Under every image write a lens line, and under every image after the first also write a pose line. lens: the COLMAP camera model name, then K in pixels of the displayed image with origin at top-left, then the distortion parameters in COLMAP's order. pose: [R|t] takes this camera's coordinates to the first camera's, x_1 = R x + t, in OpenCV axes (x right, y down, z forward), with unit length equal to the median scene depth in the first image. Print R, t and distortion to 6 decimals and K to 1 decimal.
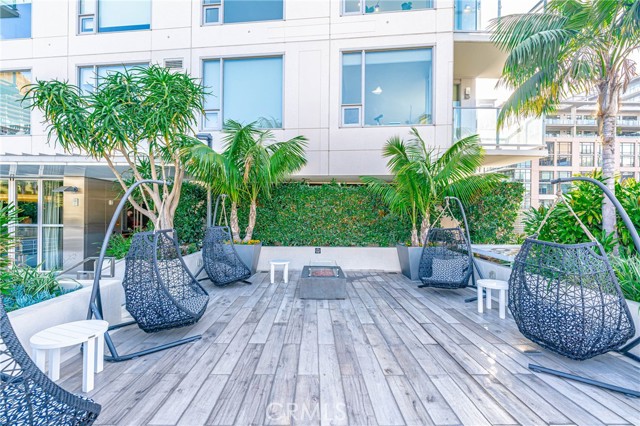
lens RADIAL K [[258.8, 0, 318.0], [0, 258.8, 214.5], [0, 0, 1]] dist [-0.004053, 0.000897]
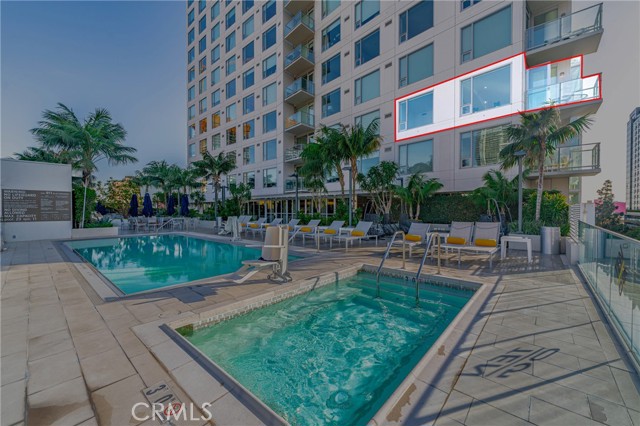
lens RADIAL K [[258.8, 0, 321.8], [0, 258.8, 211.8], [0, 0, 1]] dist [-0.004053, 0.000897]
pose [[0.757084, 0.002352, -0.653313, 0.664747], [0.003736, 0.999962, 0.007929, -0.000079], [0.653307, -0.008443, 0.757046, -1.478415]]
